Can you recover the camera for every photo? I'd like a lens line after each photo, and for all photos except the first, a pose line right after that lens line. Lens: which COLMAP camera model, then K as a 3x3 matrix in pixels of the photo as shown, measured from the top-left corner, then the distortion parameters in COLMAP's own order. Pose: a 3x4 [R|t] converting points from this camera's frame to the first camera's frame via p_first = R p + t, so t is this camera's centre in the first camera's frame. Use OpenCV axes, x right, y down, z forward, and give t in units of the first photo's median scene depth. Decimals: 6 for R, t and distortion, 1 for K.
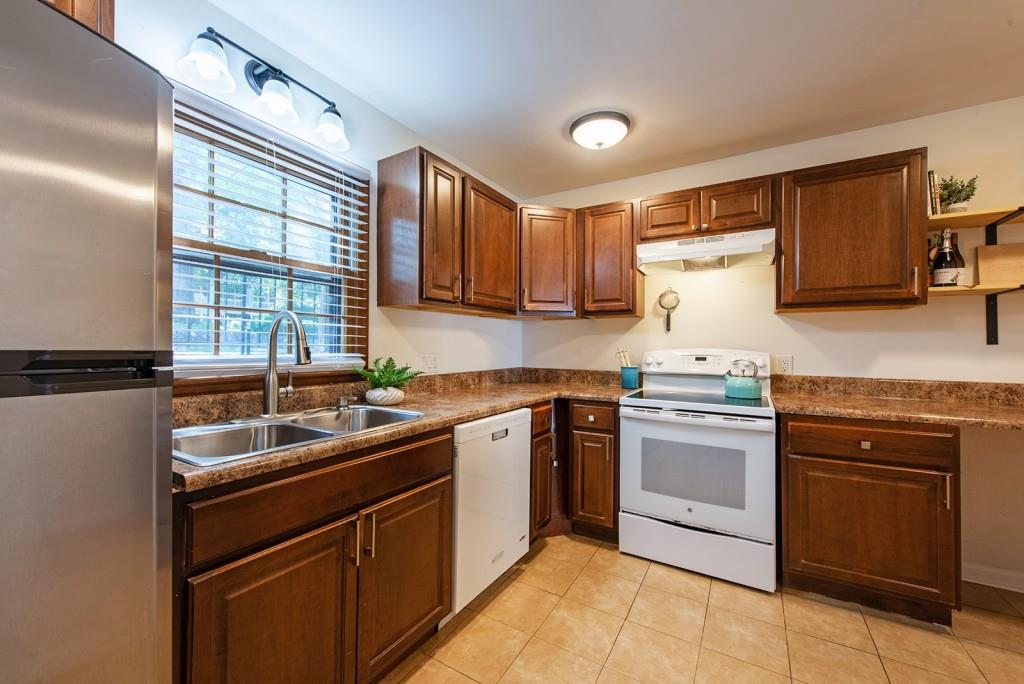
lens RADIAL K [[395.0, 0, 513.9], [0, 395.0, 344.7], [0, 0, 1]] dist [0.005937, -0.002249]
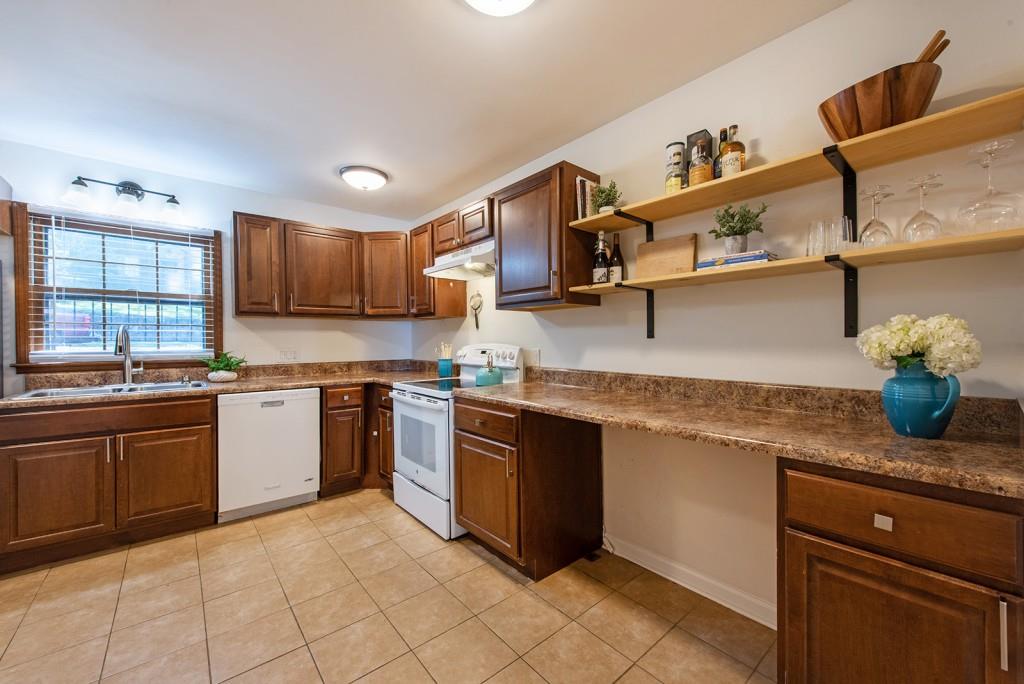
lens RADIAL K [[395.0, 0, 517.4], [0, 395.0, 344.6], [0, 0, 1]] dist [0.005937, -0.002249]
pose [[0.948425, -0.006294, -0.316940, 1.223688], [0.010989, 0.999855, 0.013030, -0.001479], [0.316812, -0.015841, 0.948356, -0.095290]]
